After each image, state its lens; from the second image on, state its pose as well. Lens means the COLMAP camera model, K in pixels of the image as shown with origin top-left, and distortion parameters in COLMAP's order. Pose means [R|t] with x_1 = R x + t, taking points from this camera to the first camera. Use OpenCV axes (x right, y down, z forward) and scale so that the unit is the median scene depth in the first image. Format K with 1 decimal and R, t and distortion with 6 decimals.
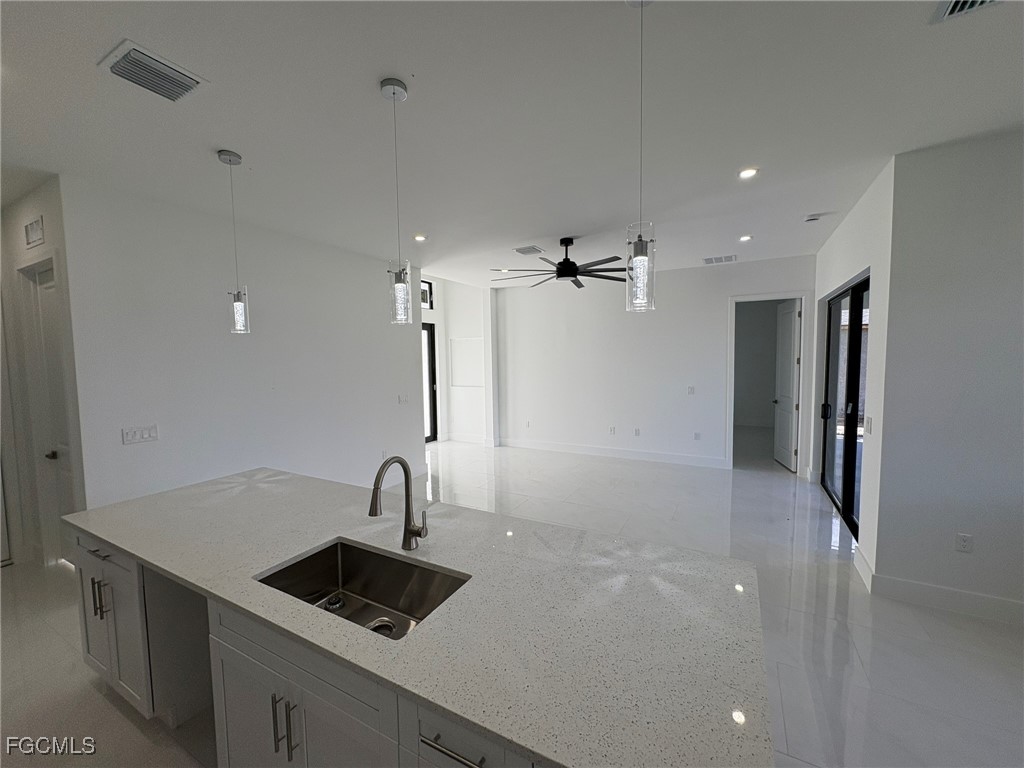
lens RADIAL K [[409.3, 0, 512.5], [0, 409.3, 388.5], [0, 0, 1]] dist [0.001733, 0.000129]
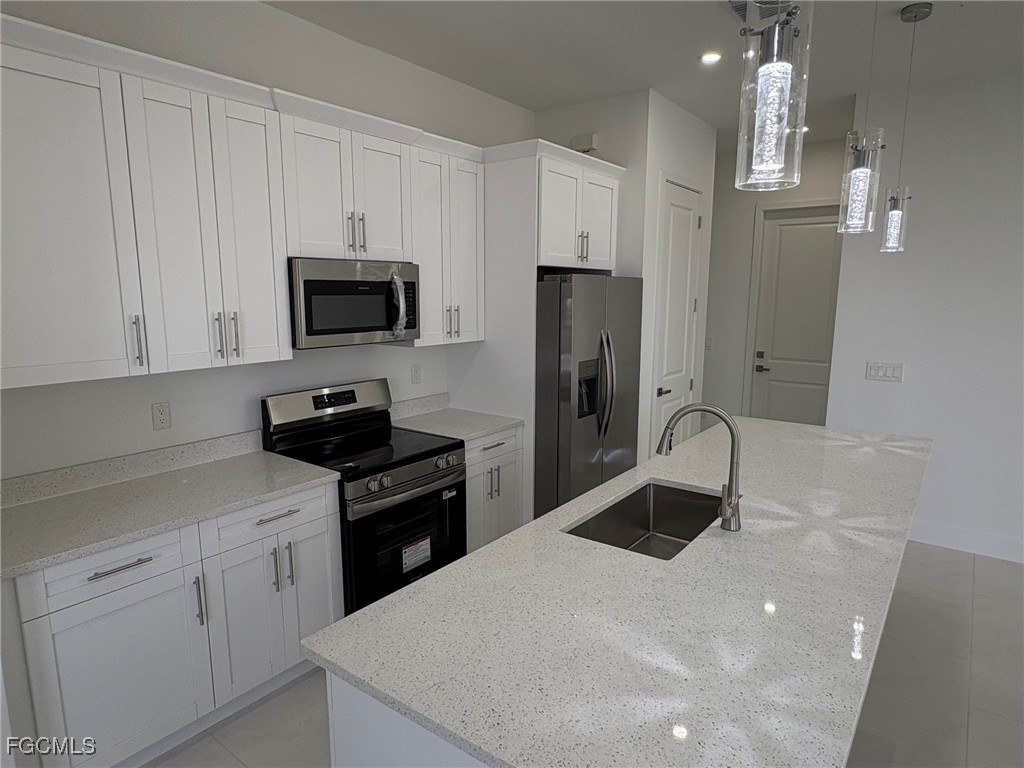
lens RADIAL K [[613.7, 0, 507.0], [0, 613.7, 387.6], [0, 0, 1]] dist [-0.000428, 0.000728]
pose [[-0.152350, 0.170199, -0.973561, 0.291823], [-0.077150, 0.980006, 0.183399, -0.019105], [0.985311, 0.103051, -0.136173, 0.225056]]
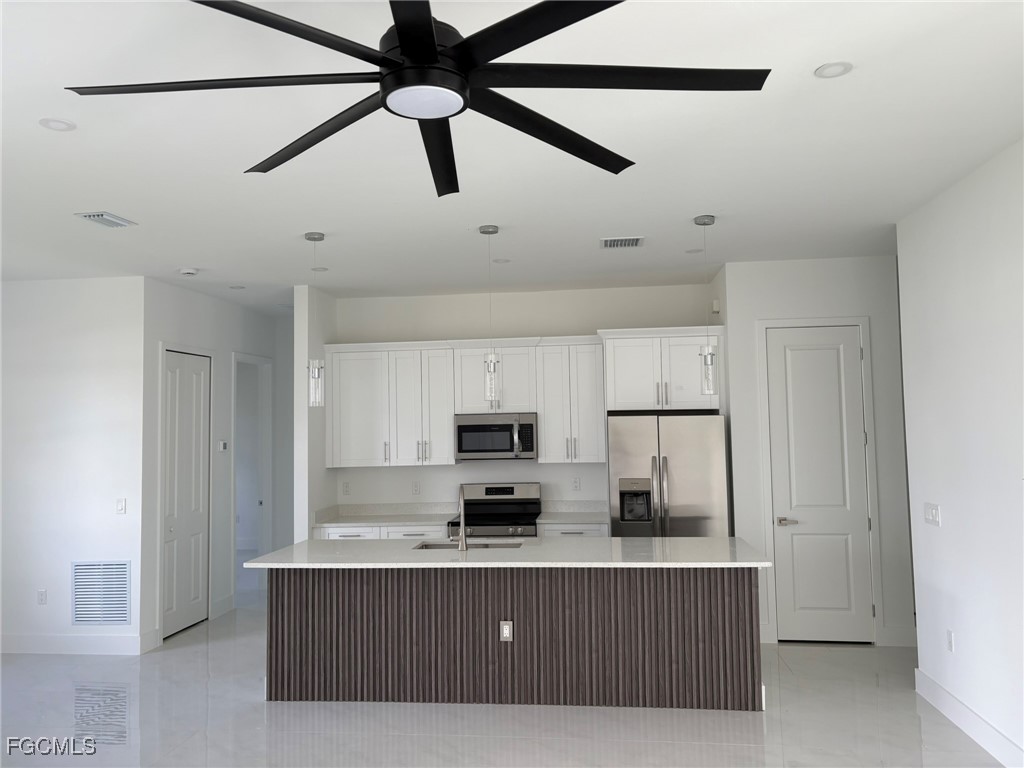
lens RADIAL K [[766.7, 0, 511.8], [0, 766.7, 384.0], [0, 0, 1]] dist [0.045173, -0.016283]
pose [[-0.927043, 0.013616, -0.374708, 0.209720], [0.005104, 0.999706, 0.023699, -0.098522], [0.374921, 0.020058, -0.926840, 1.191102]]
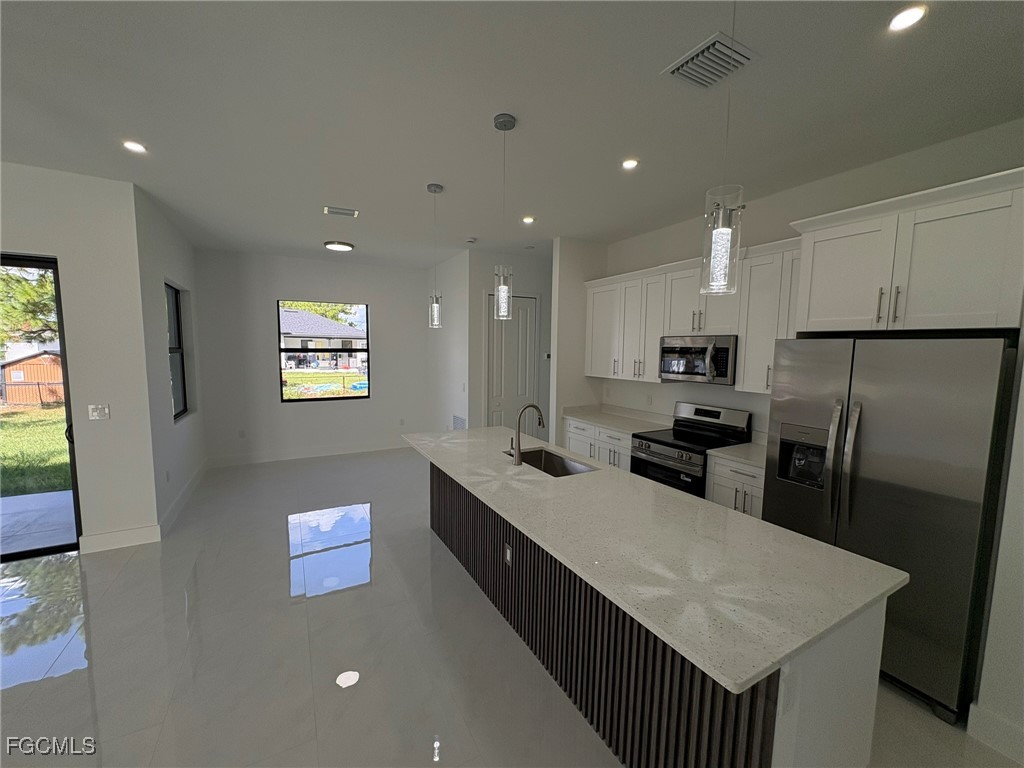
lens RADIAL K [[409.3, 0, 512.9], [0, 409.3, 386.5], [0, 0, 1]] dist [0.001733, 0.000129]
pose [[-0.845524, -0.046573, 0.531903, -0.344534], [0.041960, 0.987312, 0.153149, -0.053258], [-0.532287, 0.151810, -0.832841, 0.735761]]
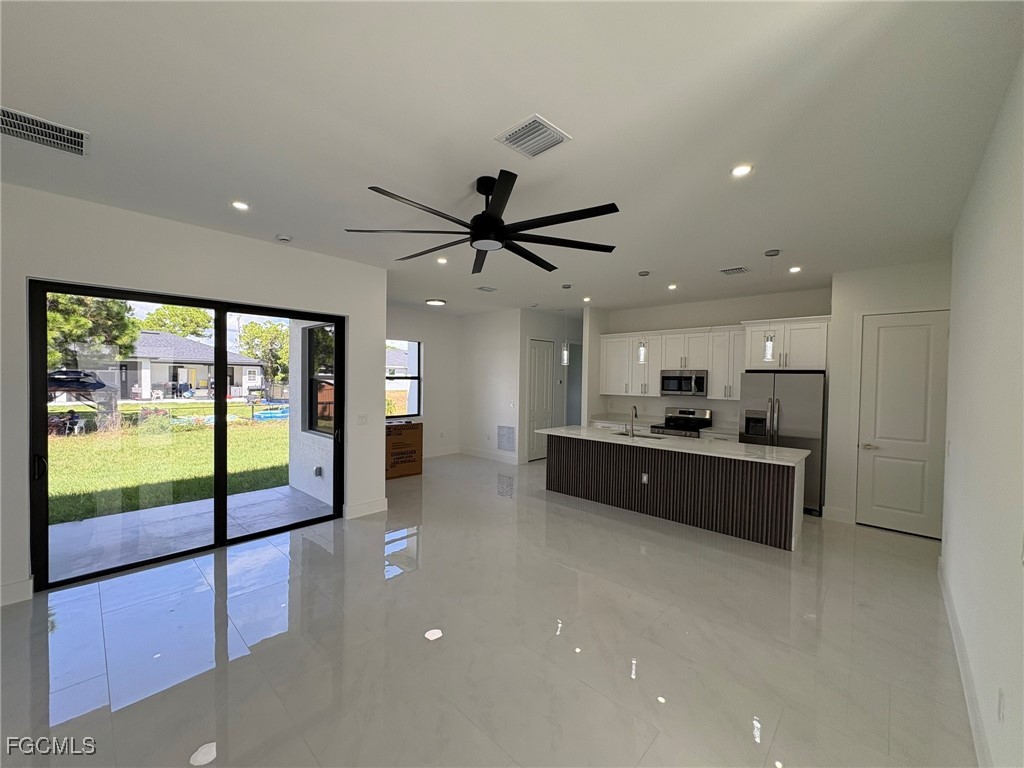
lens RADIAL K [[409.3, 0, 513.7], [0, 409.3, 383.6], [0, 0, 1]] dist [0.001733, 0.000129]
pose [[-0.969386, -0.003690, 0.245513, -0.045582], [0.018645, 0.995894, 0.088587, -0.098495], [-0.244832, 0.090452, -0.965337, 1.329218]]
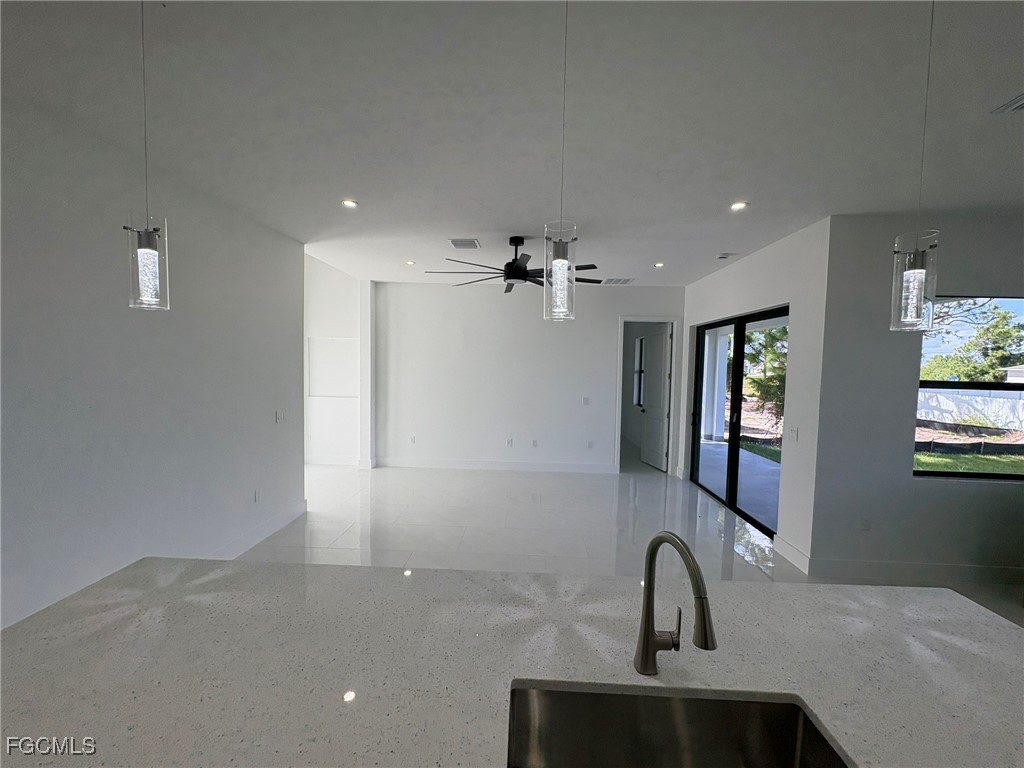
lens RADIAL K [[409.3, 0, 512.0], [0, 409.3, 387.0], [0, 0, 1]] dist [0.001733, 0.000129]
pose [[0.895368, 0.009269, 0.445230, -0.231691], [-0.000591, 0.999807, -0.019625, -0.013150], [-0.445326, 0.017309, 0.895201, 0.161391]]
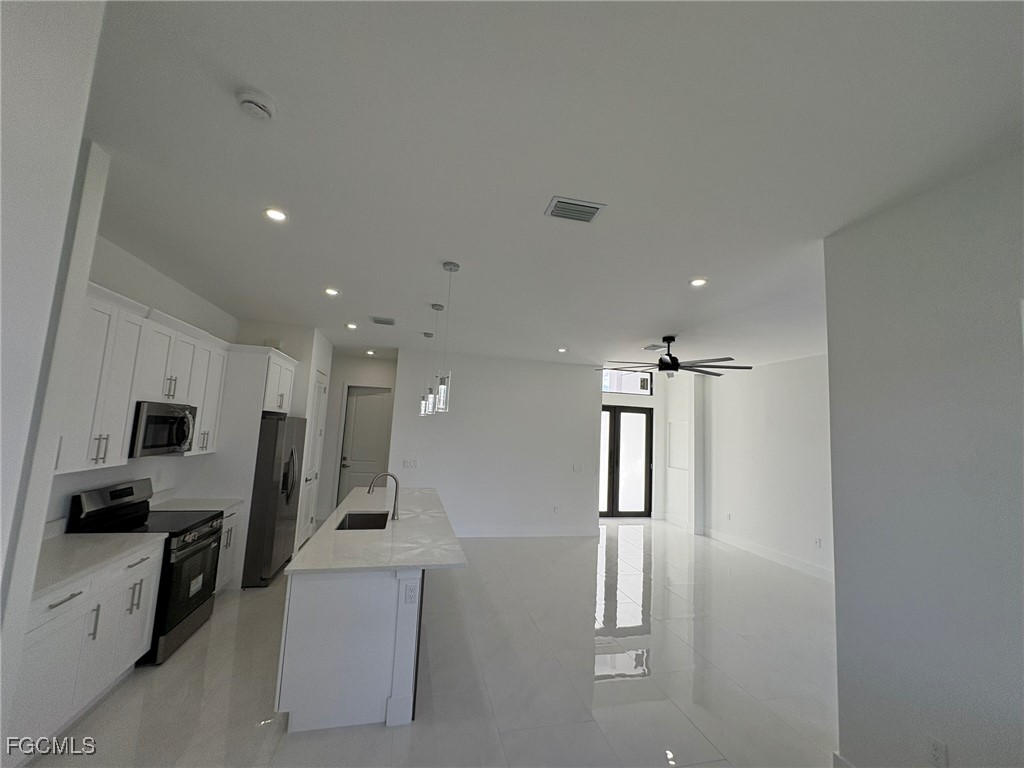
lens RADIAL K [[409.3, 0, 513.6], [0, 409.3, 385.6], [0, 0, 1]] dist [0.001733, 0.000129]
pose [[0.677171, -0.031482, -0.735152, 0.554305], [-0.115239, 0.982218, -0.148212, -0.015112], [0.726746, 0.185083, 0.661502, -0.026297]]
